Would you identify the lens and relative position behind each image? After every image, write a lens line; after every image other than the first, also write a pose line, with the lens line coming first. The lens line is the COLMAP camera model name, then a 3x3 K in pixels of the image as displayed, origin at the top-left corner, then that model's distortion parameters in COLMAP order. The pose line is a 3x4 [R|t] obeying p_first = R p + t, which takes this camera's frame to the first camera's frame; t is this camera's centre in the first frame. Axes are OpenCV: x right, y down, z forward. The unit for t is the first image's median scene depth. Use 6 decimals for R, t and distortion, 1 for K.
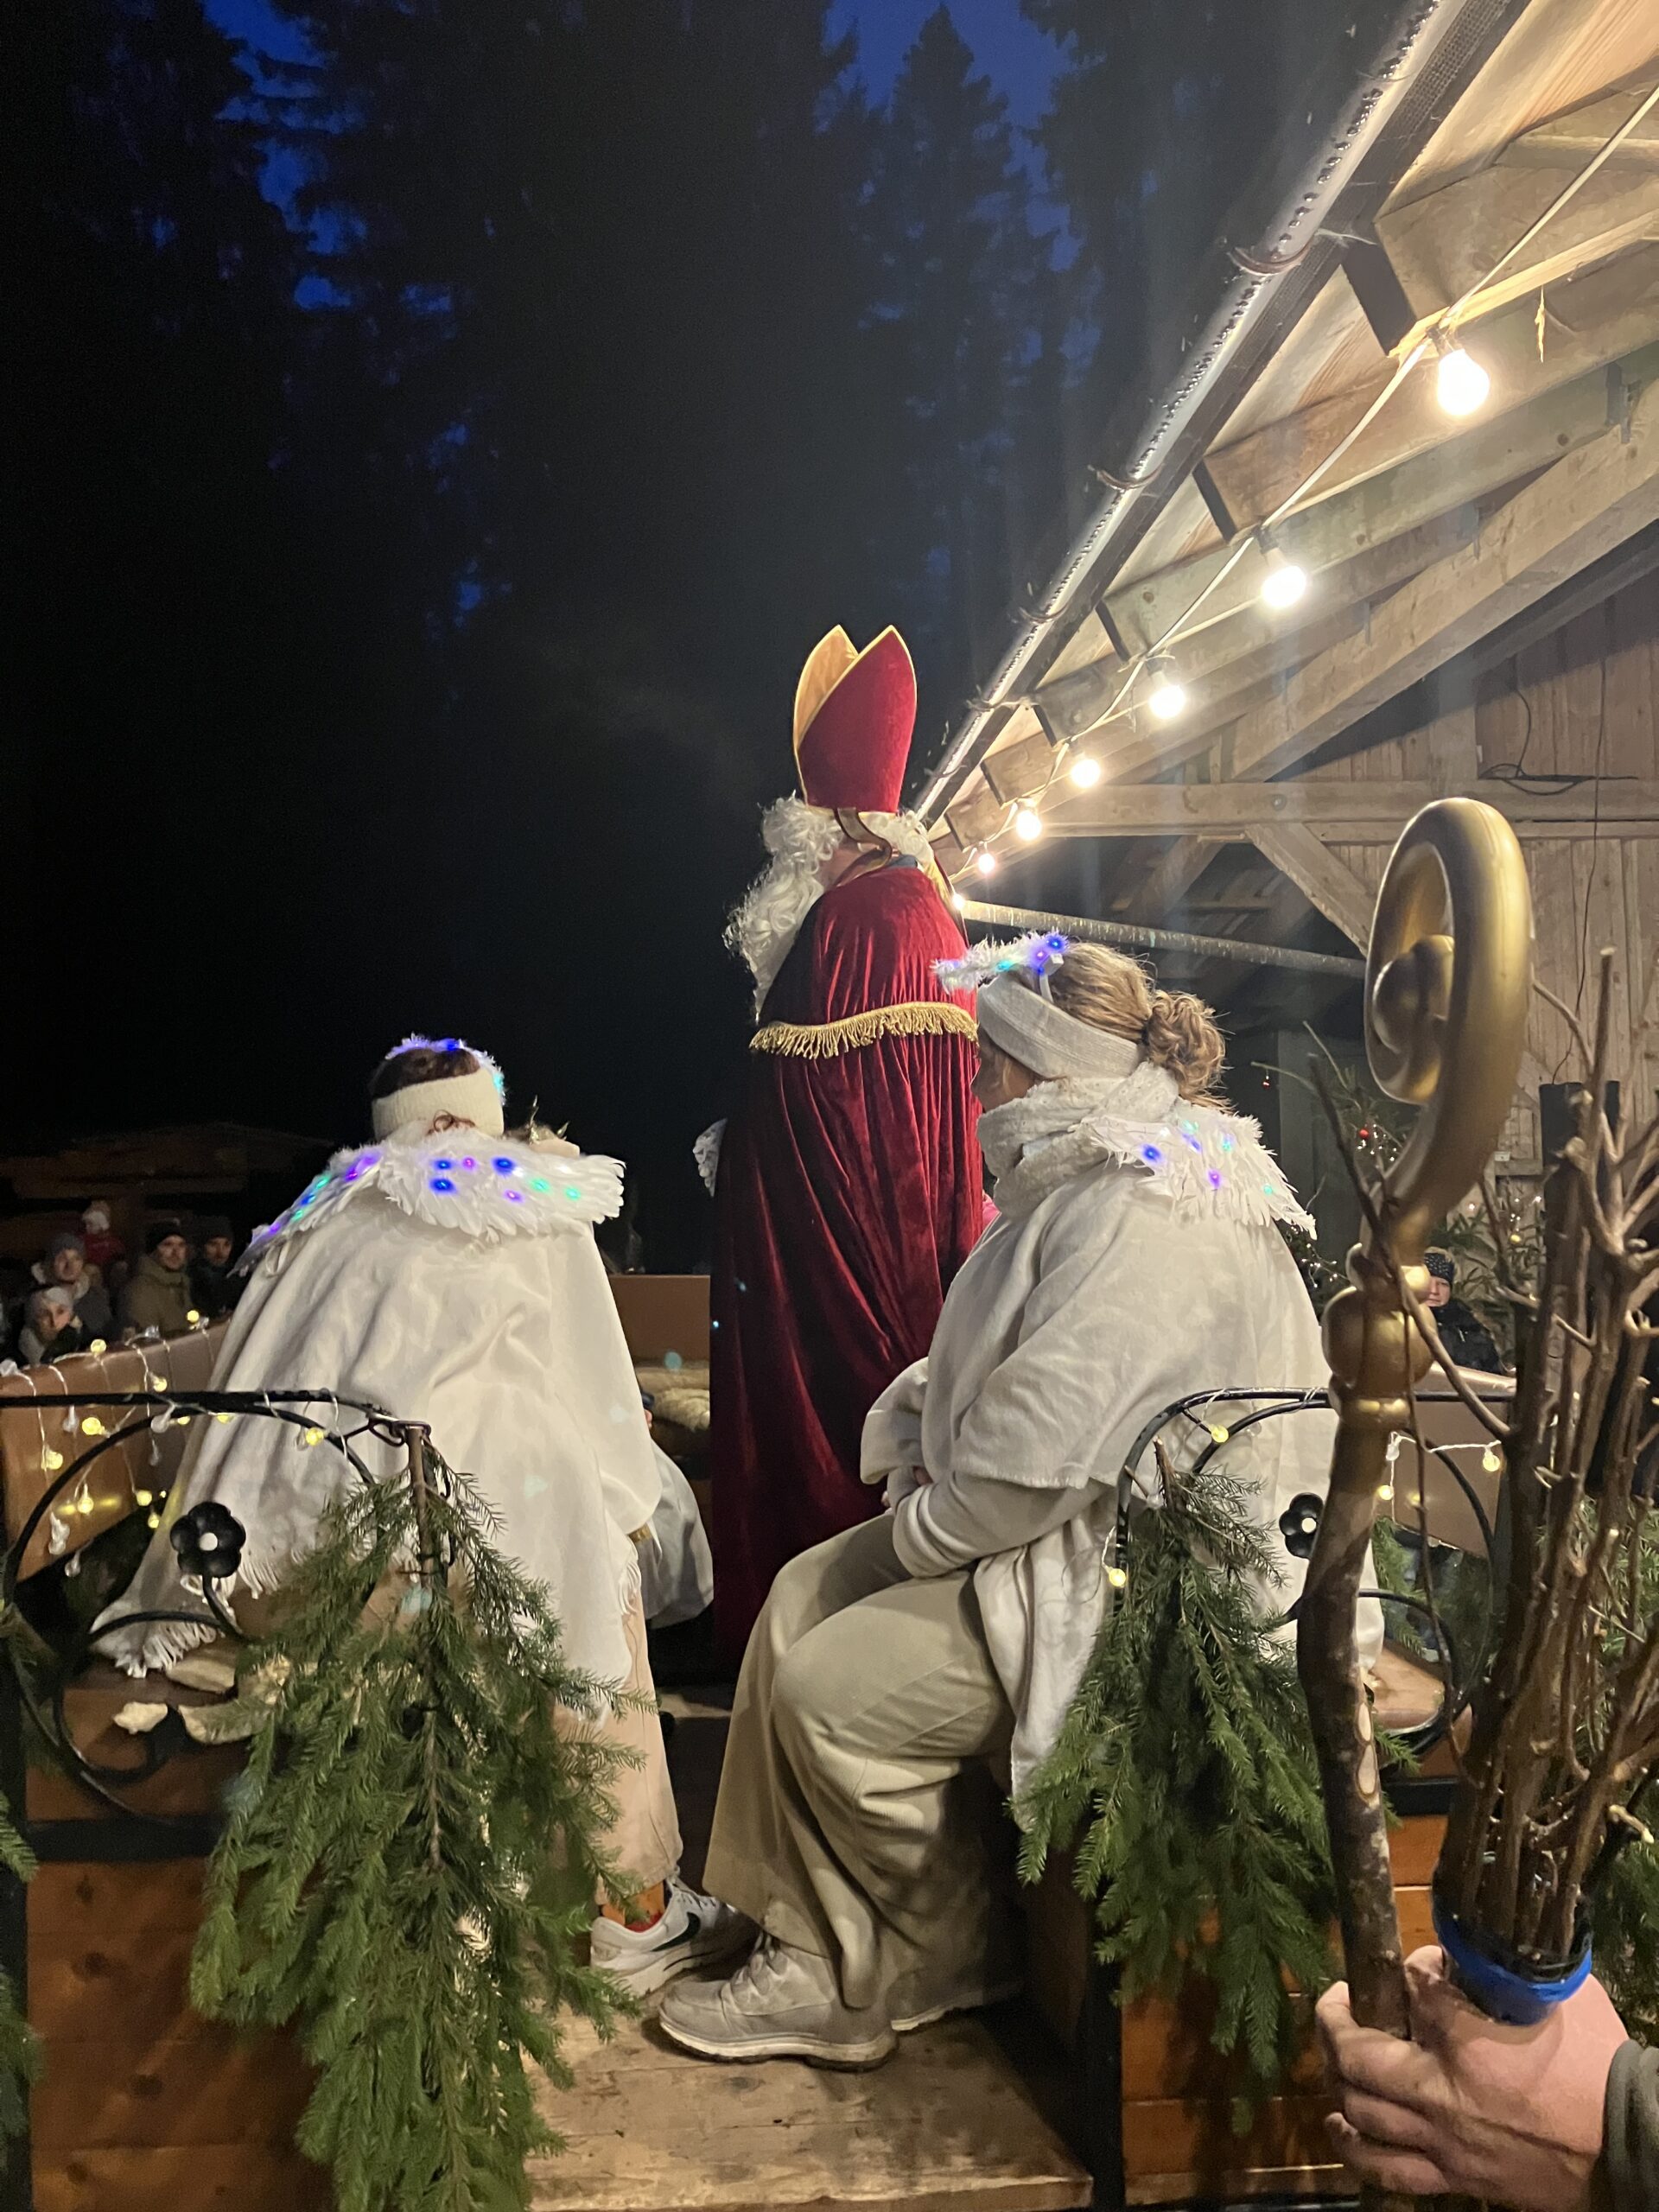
lens RADIAL K [[1845.2, 0, 824.2], [0, 1845.2, 1120.8], [0, 0, 1]] dist [-0.008358, 0.016436]
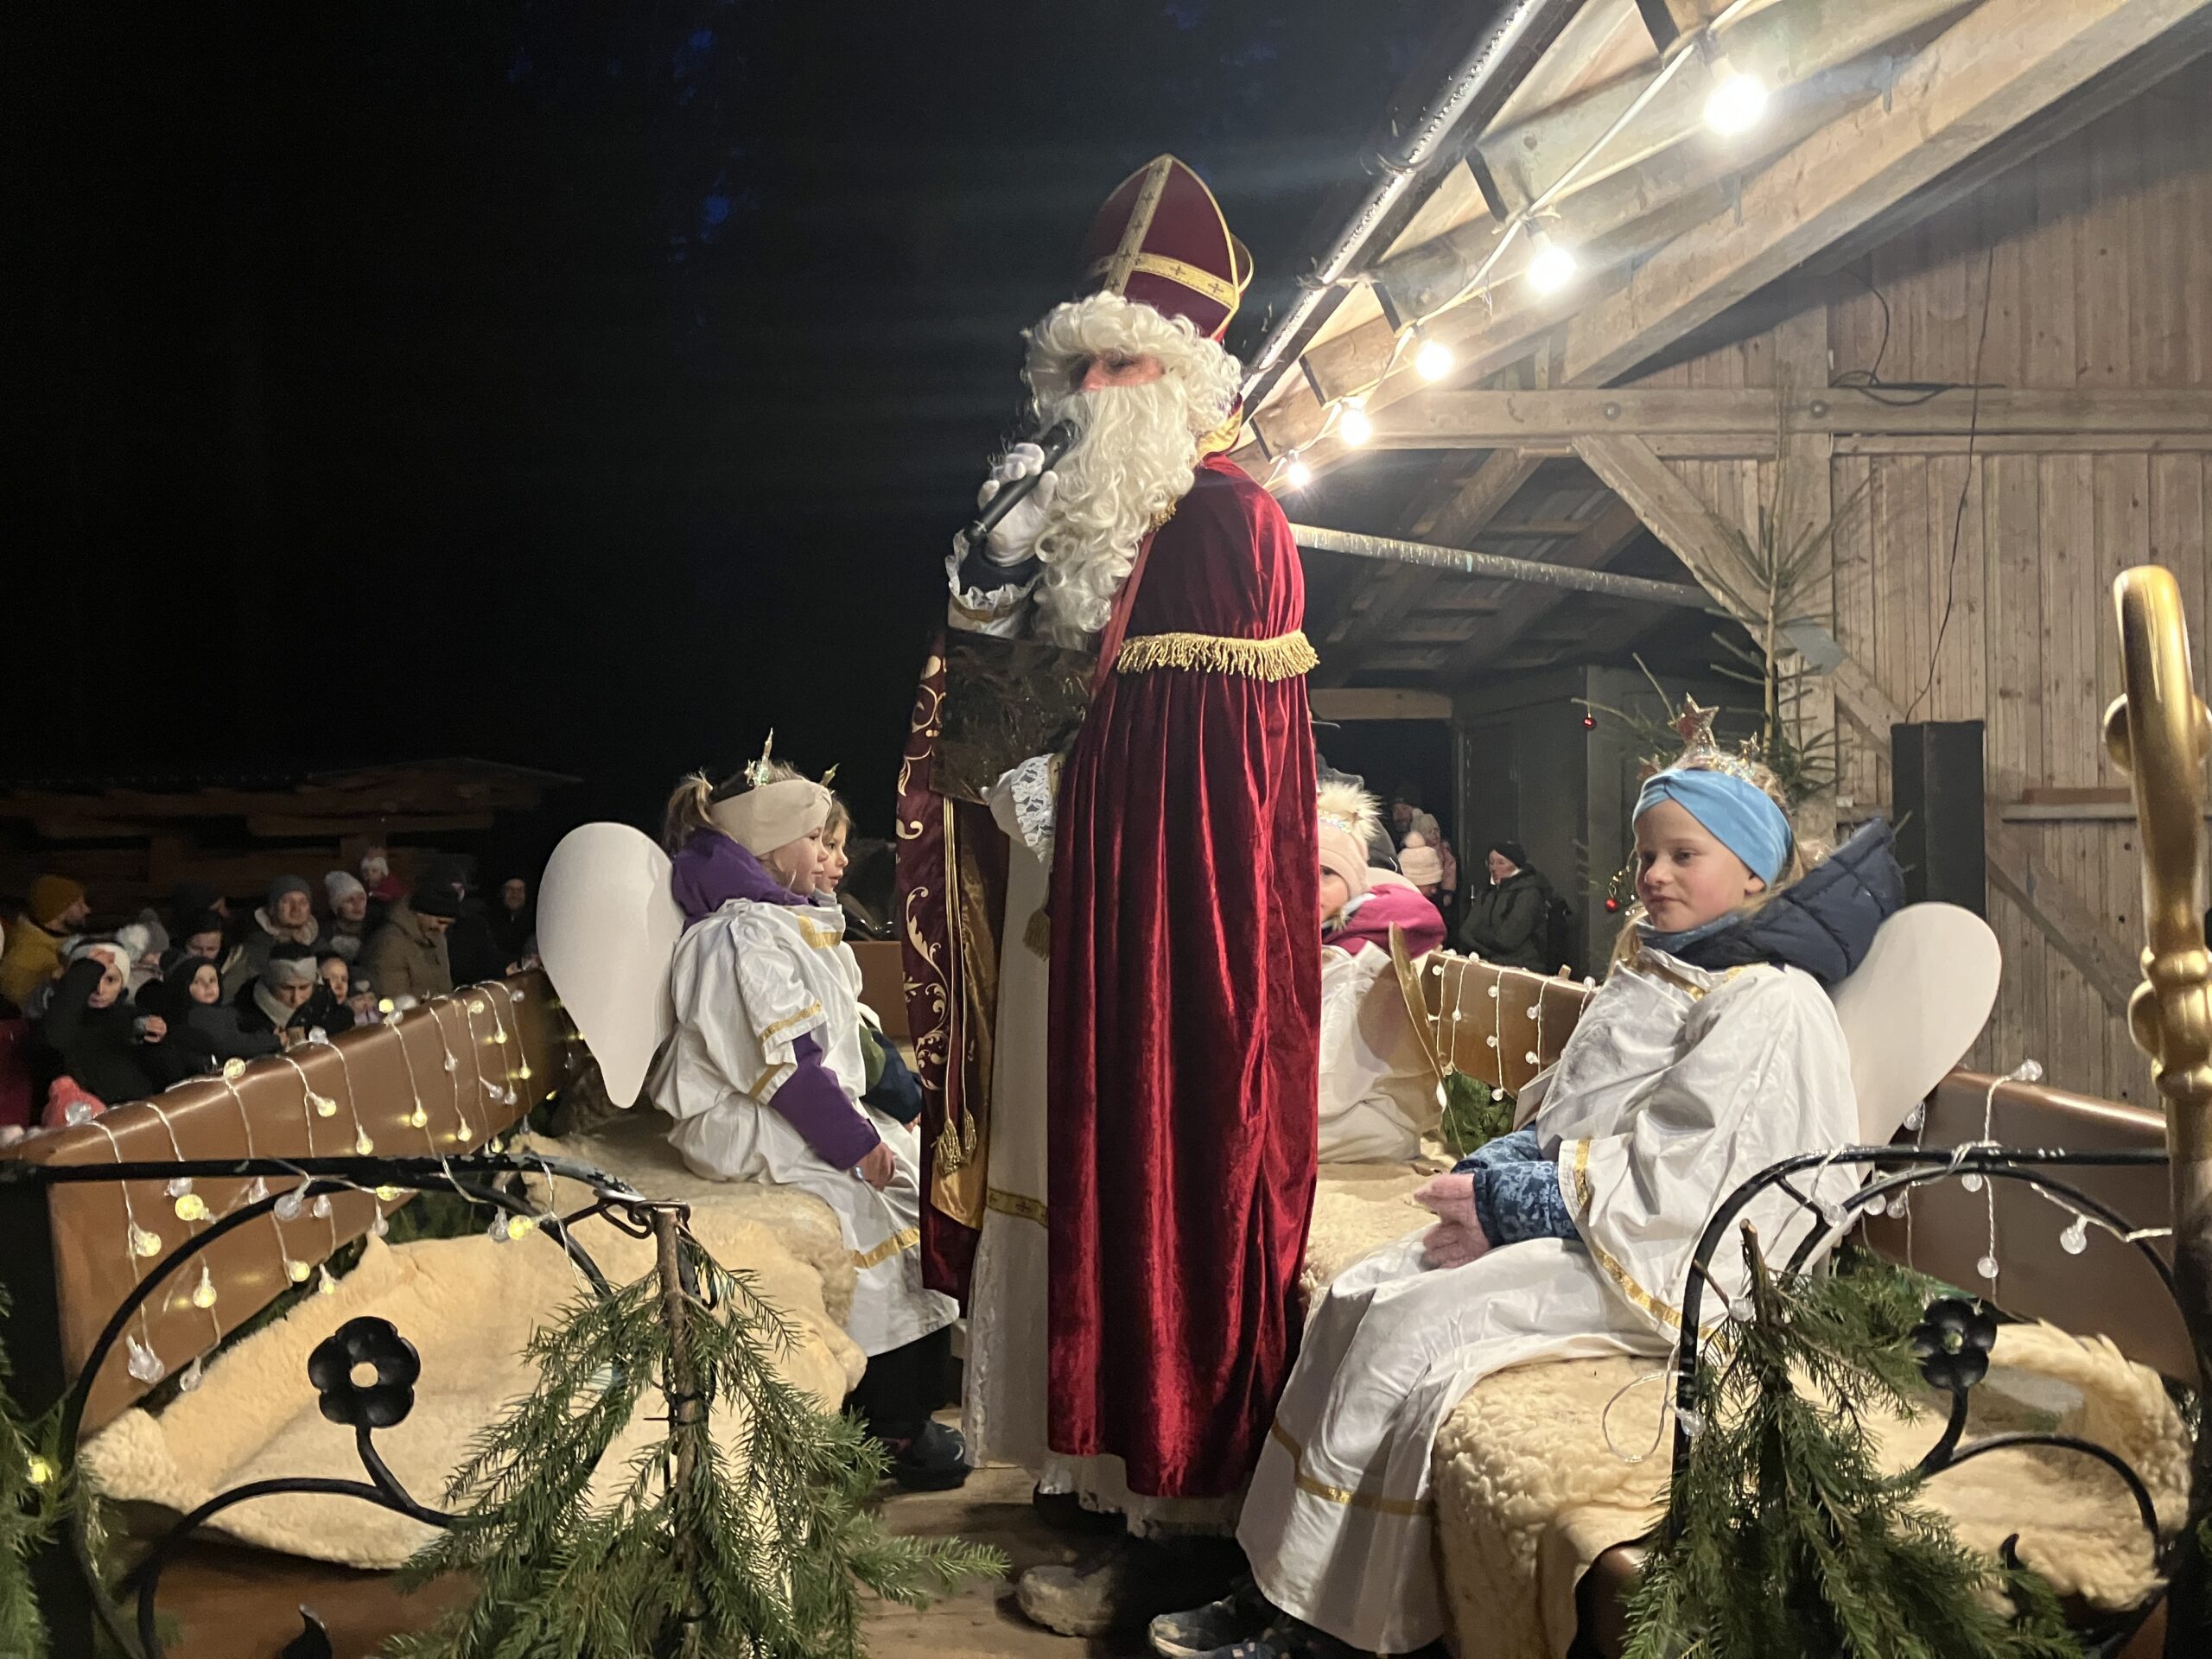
lens RADIAL K [[1845.2, 0, 1108.5], [0, 1845.2, 810.5], [0, 0, 1]] dist [-0.008358, 0.016436]
pose [[0.999795, 0.002257, 0.020110, -0.029318], [-0.002816, 0.999610, 0.027769, -0.000286], [-0.020040, -0.027820, 0.999412, 0.128443]]
